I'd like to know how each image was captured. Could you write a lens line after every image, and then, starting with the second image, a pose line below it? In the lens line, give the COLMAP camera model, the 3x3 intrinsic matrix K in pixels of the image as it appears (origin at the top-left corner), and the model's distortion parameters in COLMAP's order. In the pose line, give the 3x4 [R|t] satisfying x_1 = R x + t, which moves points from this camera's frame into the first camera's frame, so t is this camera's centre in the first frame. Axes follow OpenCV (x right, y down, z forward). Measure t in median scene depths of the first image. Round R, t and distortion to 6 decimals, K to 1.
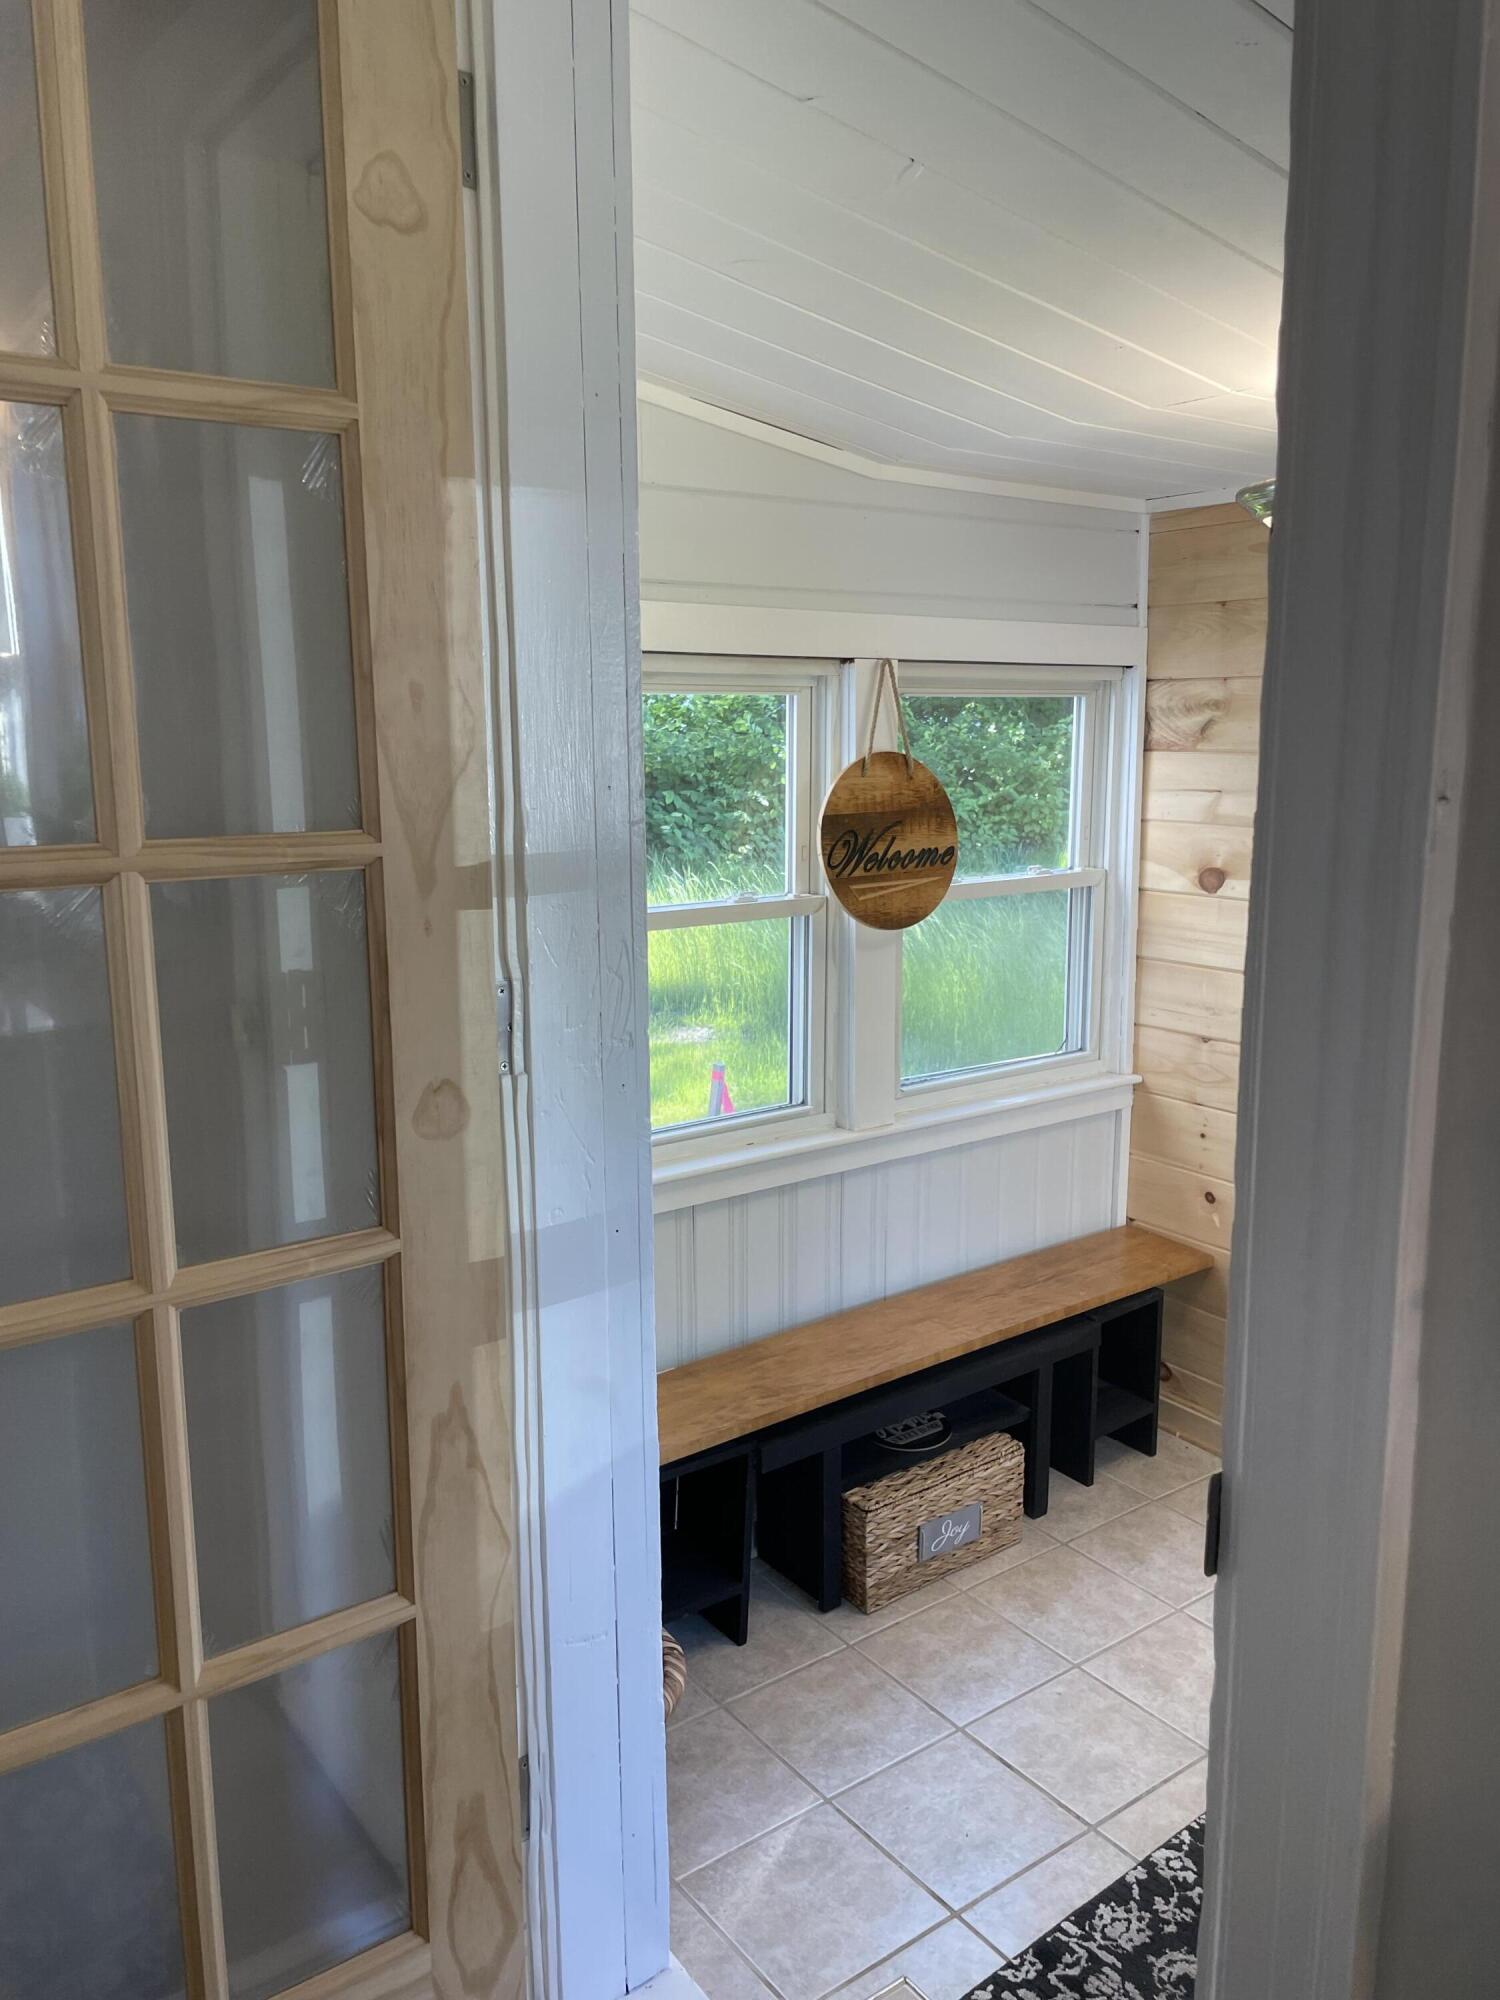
lens RADIAL K [[1509.7, 0, 752.8], [0, 1509.7, 998.5], [0, 0, 1]] dist [0.005921, 0.001775]
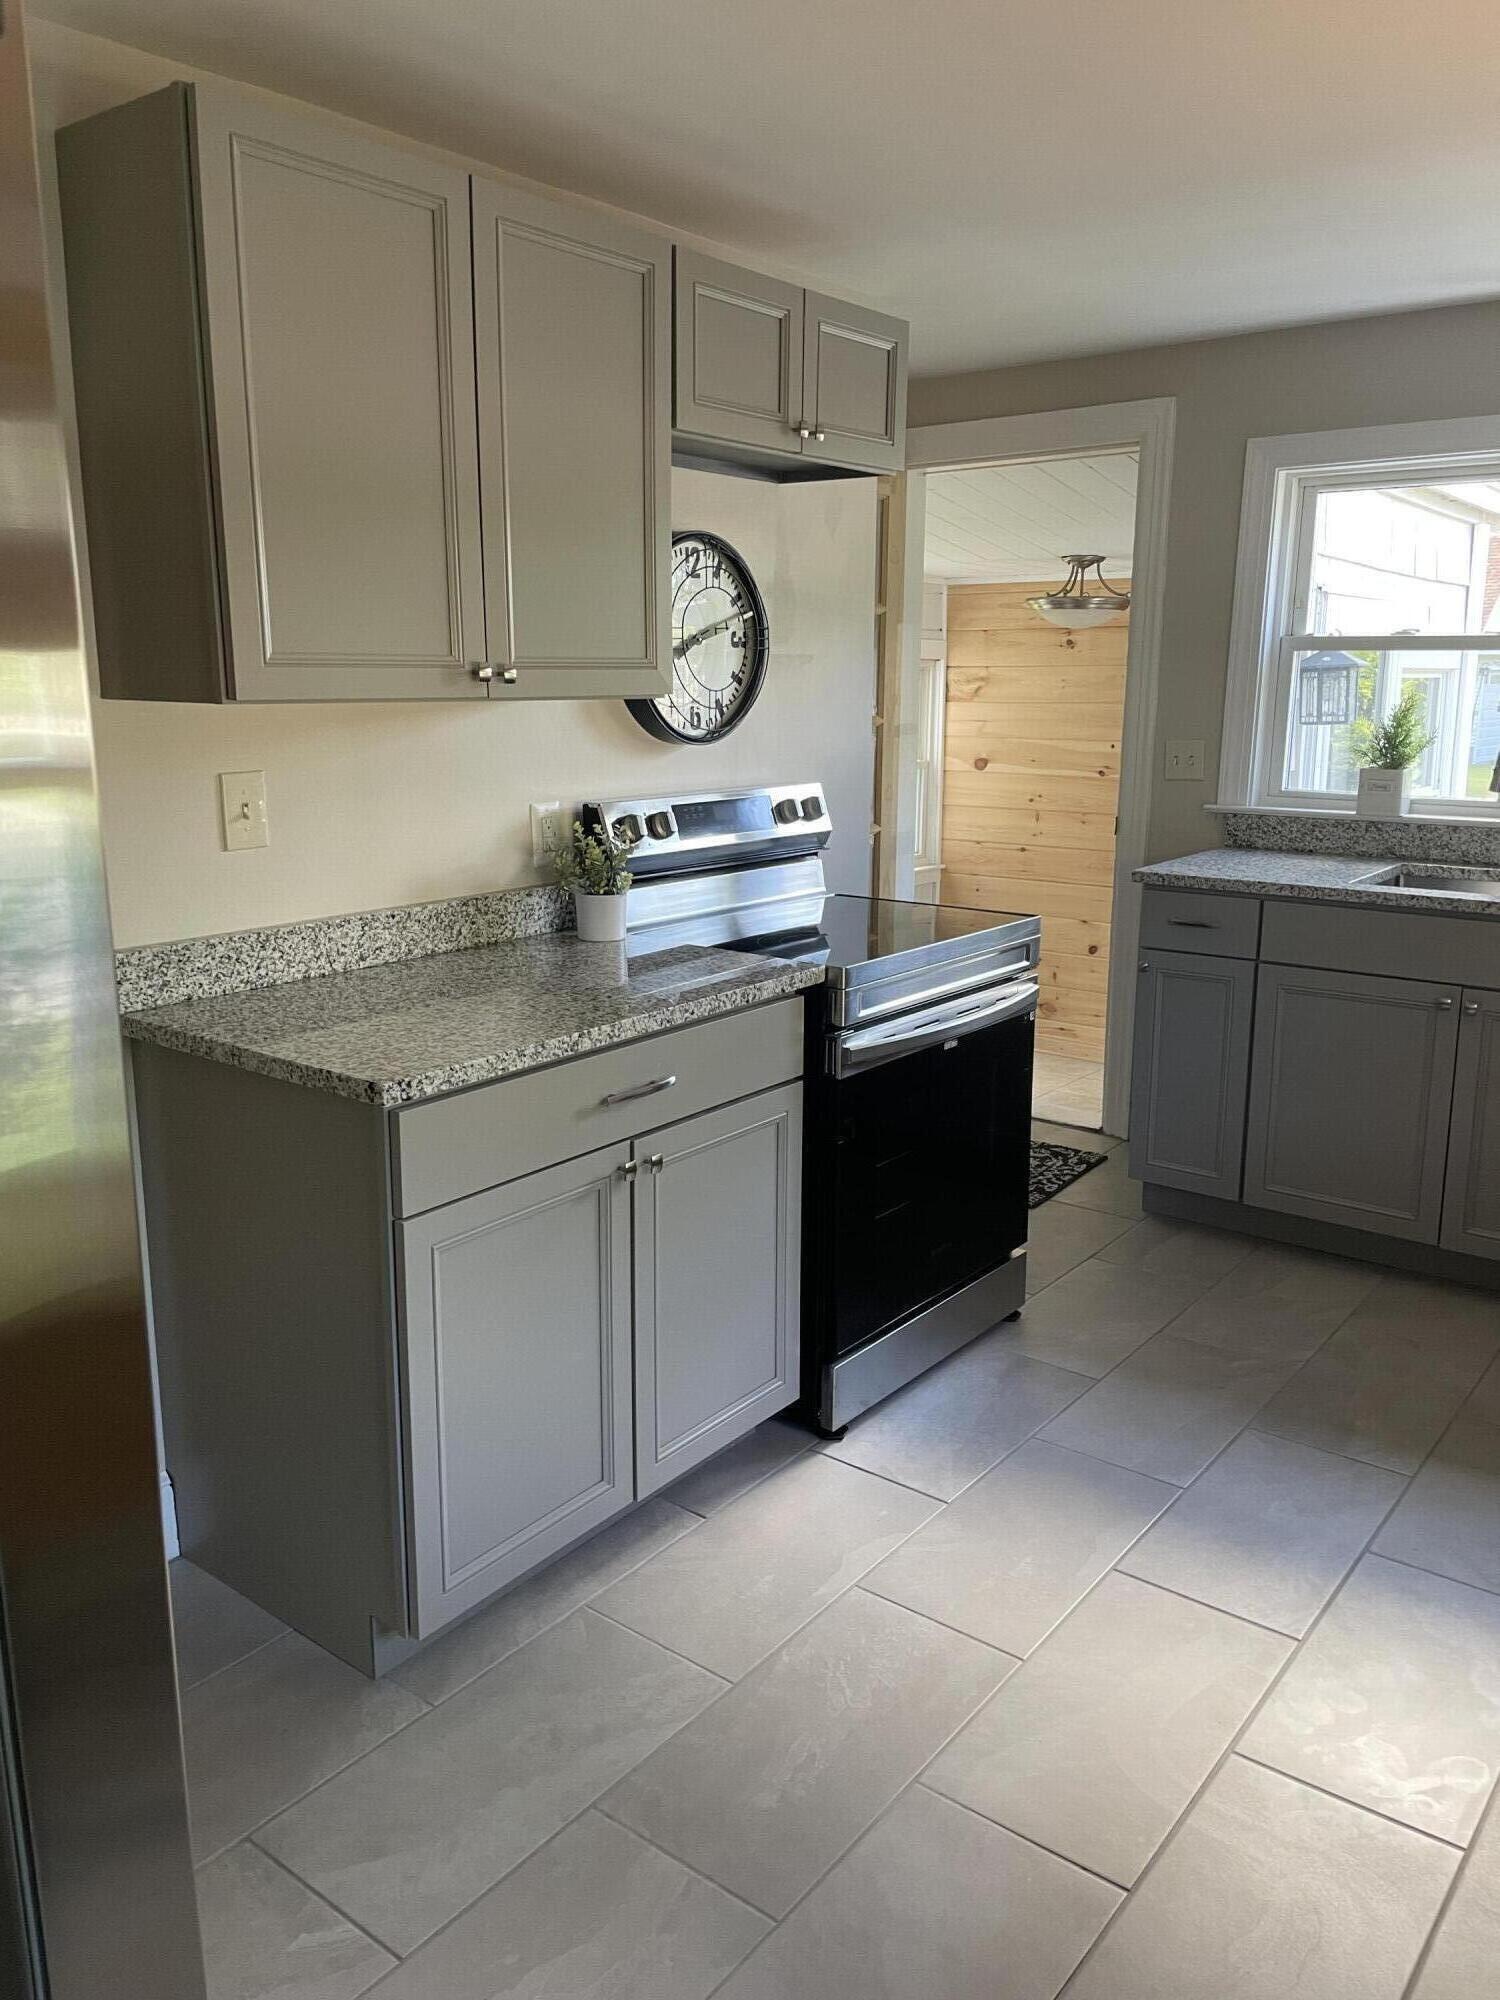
lens RADIAL K [[1509.7, 0, 749.1], [0, 1509.7, 1000.1], [0, 0, 1]] dist [0.005921, 0.001775]
pose [[0.963147, -0.042904, 0.265530, -0.554415], [0.035302, 0.998820, 0.033338, 0.161007], [-0.266647, -0.022736, 0.963526, -0.899193]]
